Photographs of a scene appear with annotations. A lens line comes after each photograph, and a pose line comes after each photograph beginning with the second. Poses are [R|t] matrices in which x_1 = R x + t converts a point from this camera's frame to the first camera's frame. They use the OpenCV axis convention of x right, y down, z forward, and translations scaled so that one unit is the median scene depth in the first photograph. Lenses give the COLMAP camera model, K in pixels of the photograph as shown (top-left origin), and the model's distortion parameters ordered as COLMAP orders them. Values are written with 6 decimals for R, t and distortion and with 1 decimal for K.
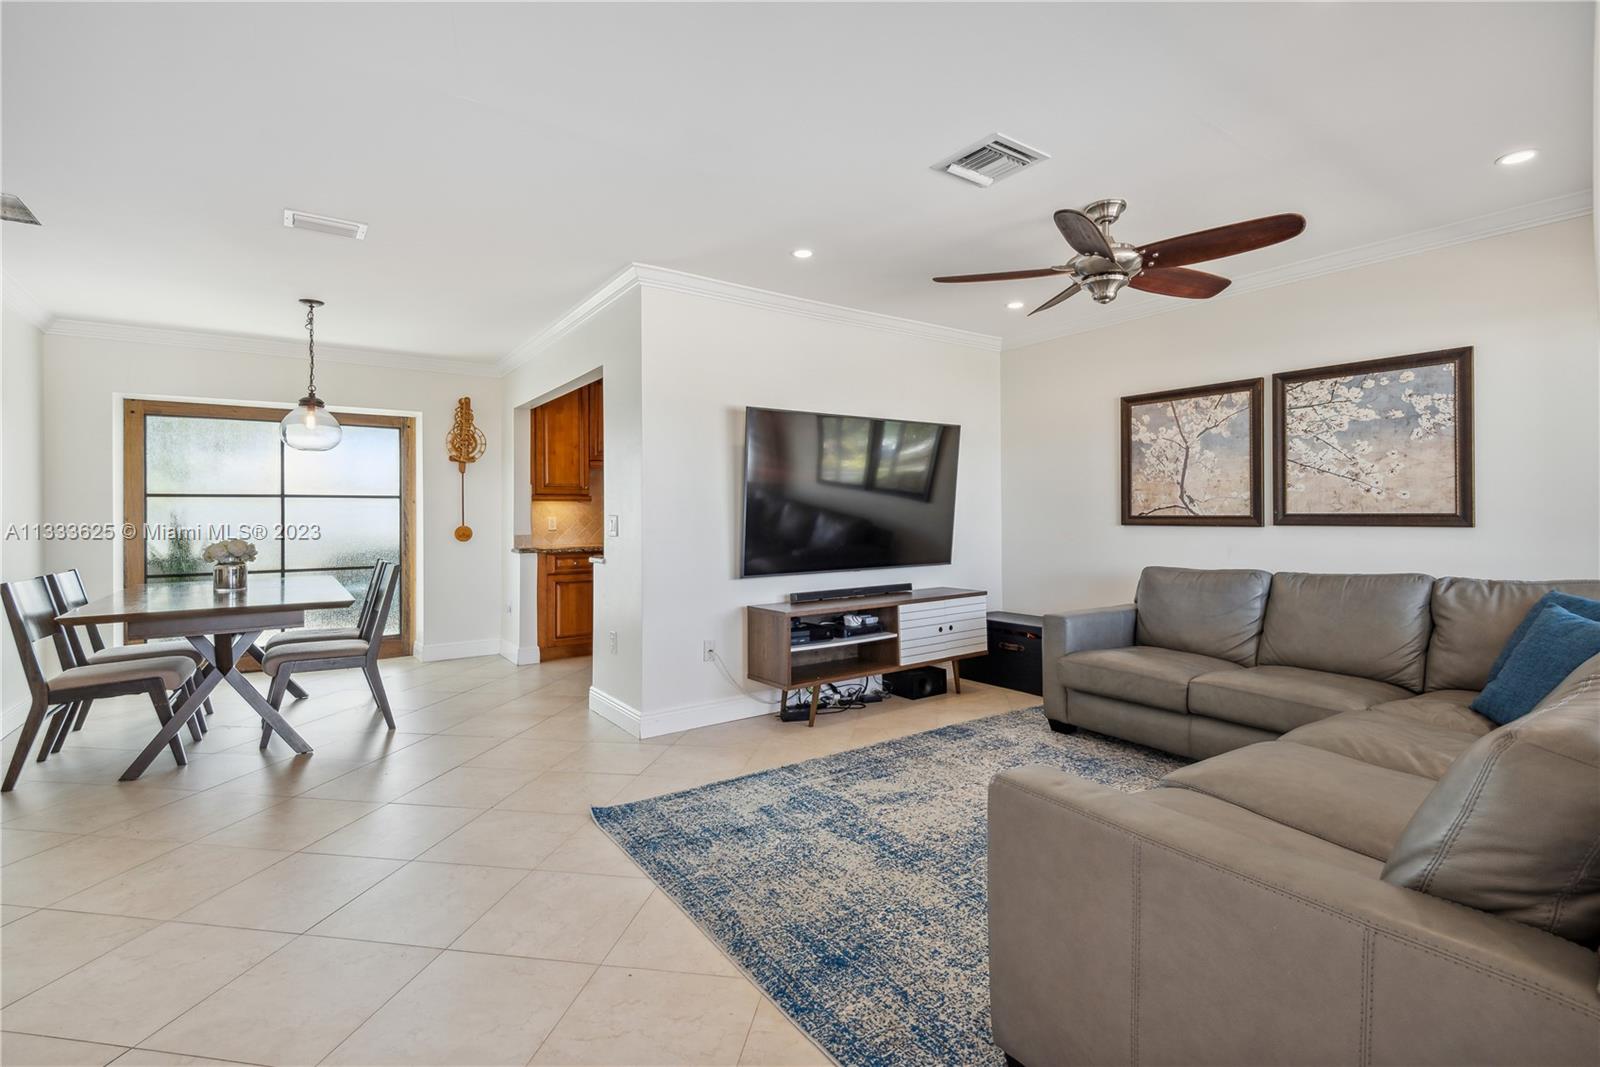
lens RADIAL K [[733.5, 0, 807.5], [0, 733.5, 517.5], [0, 0, 1]] dist [0.002485, 0.000172]
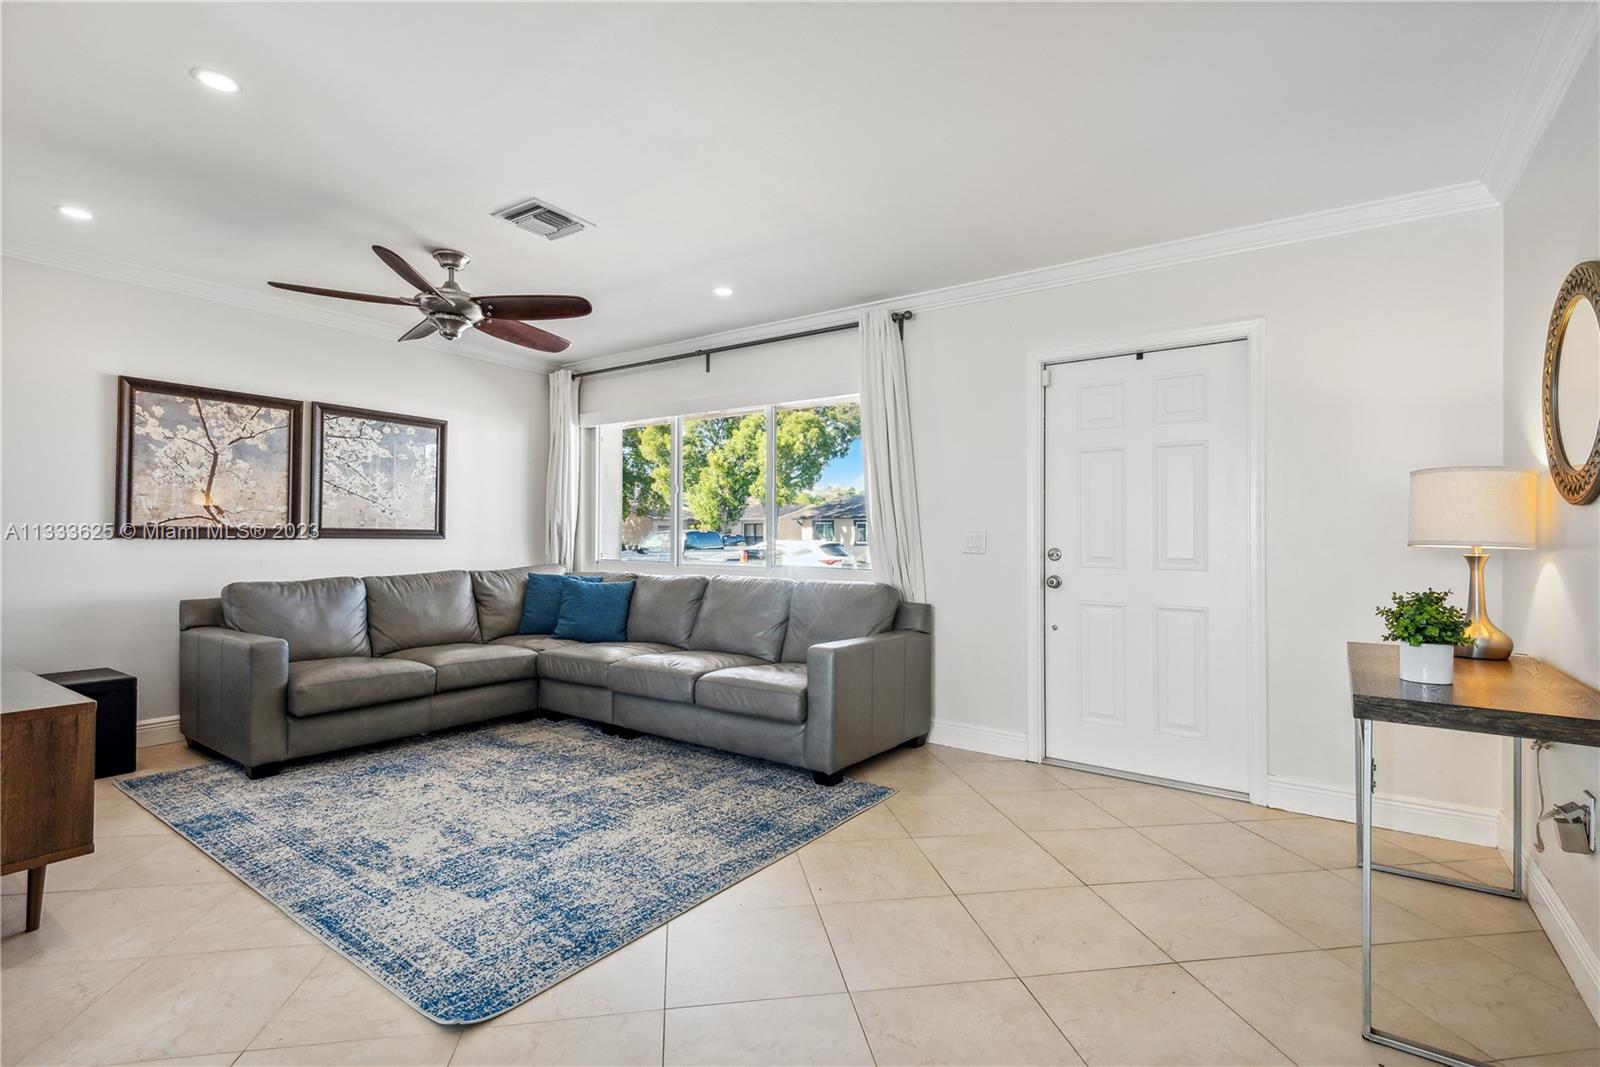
lens RADIAL K [[733.5, 0, 807.5], [0, 733.5, 517.5], [0, 0, 1]] dist [0.002485, 0.000172]
pose [[-0.332075, 0.030488, 0.942760, -0.711481], [-0.005464, 0.999399, -0.034244, 0.014966], [-0.943237, -0.016523, -0.331709, 0.716252]]
